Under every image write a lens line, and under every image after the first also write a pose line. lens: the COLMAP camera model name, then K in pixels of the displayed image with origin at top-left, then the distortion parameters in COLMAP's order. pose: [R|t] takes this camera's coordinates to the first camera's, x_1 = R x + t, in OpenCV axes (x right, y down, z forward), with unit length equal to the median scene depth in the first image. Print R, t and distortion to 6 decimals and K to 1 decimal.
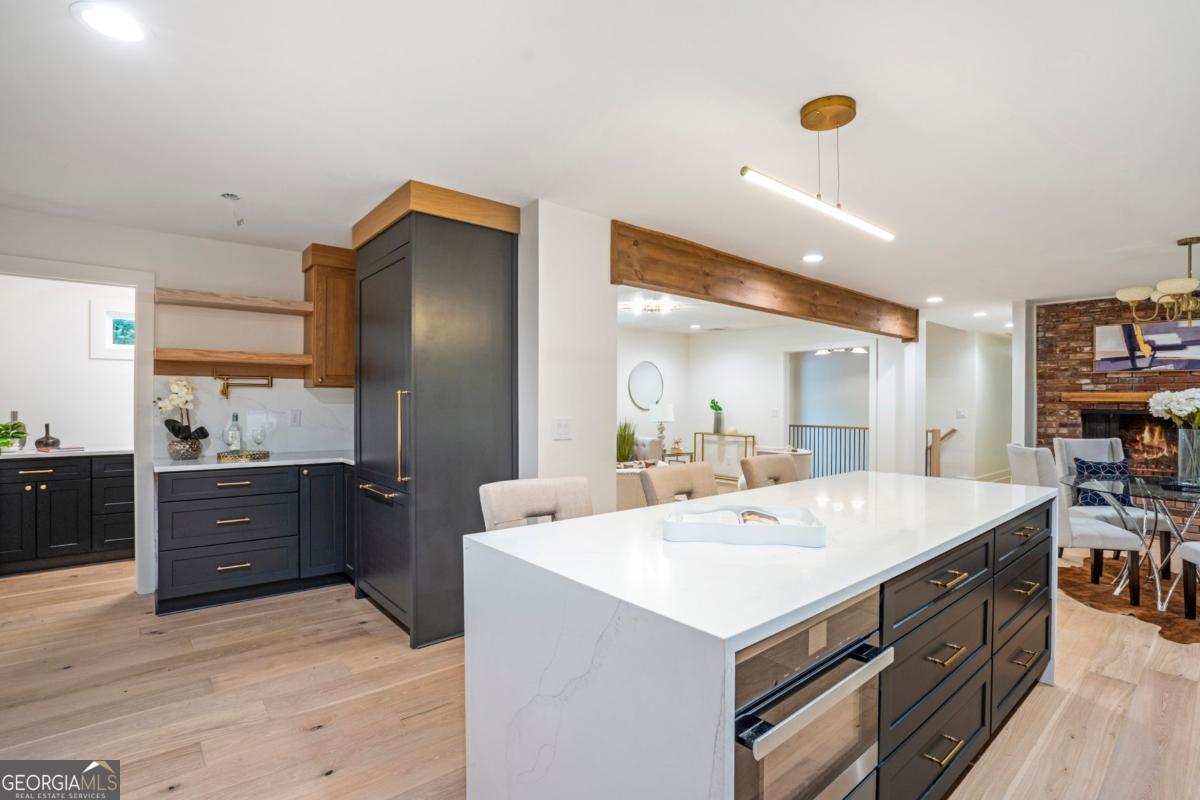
lens RADIAL K [[561.0, 0, 610.3], [0, 561.0, 400.7], [0, 0, 1]] dist [-0.049798, 0.016864]
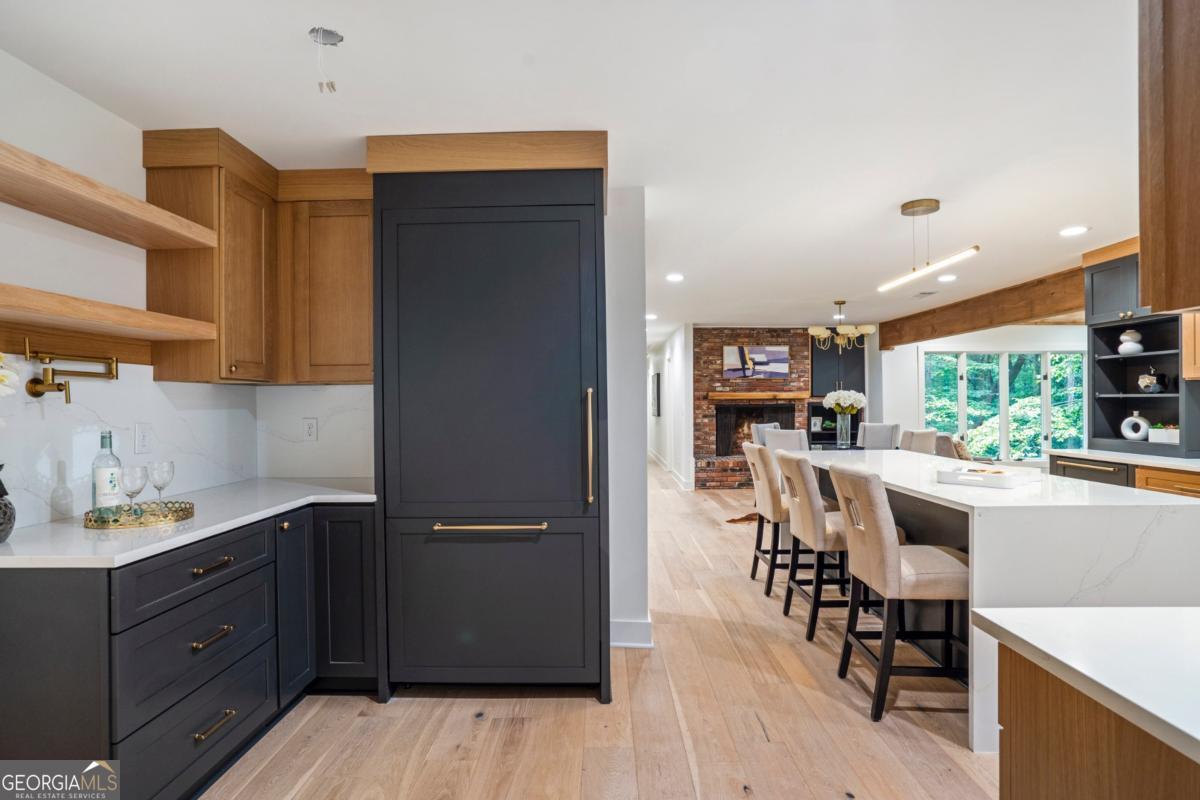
lens RADIAL K [[598.7, 0, 595.4], [0, 598.7, 403.8], [0, 0, 1]] dist [-0.029384, 0.003449]
pose [[0.665753, -0.011827, 0.746078, -0.522455], [0.007774, 0.999930, 0.008914, -0.002463], [-0.746132, -0.000134, 0.665798, 0.217546]]
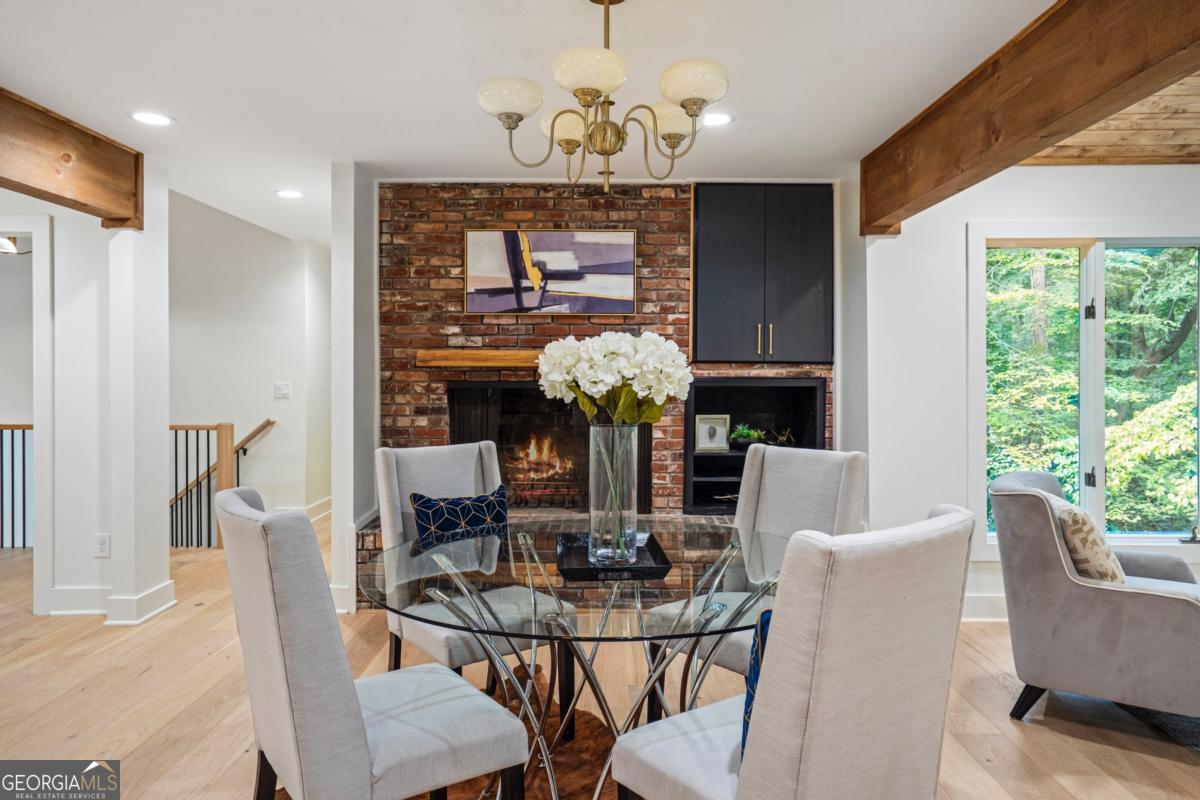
lens RADIAL K [[818.7, 0, 585.6], [0, 818.7, 382.8], [0, 0, 1]] dist [0.006354, 0.001873]
pose [[0.668923, -0.013042, 0.743217, 0.365846], [0.002248, 0.999877, 0.015523, 0.005243], [-0.743328, -0.008713, 0.668870, 0.367884]]
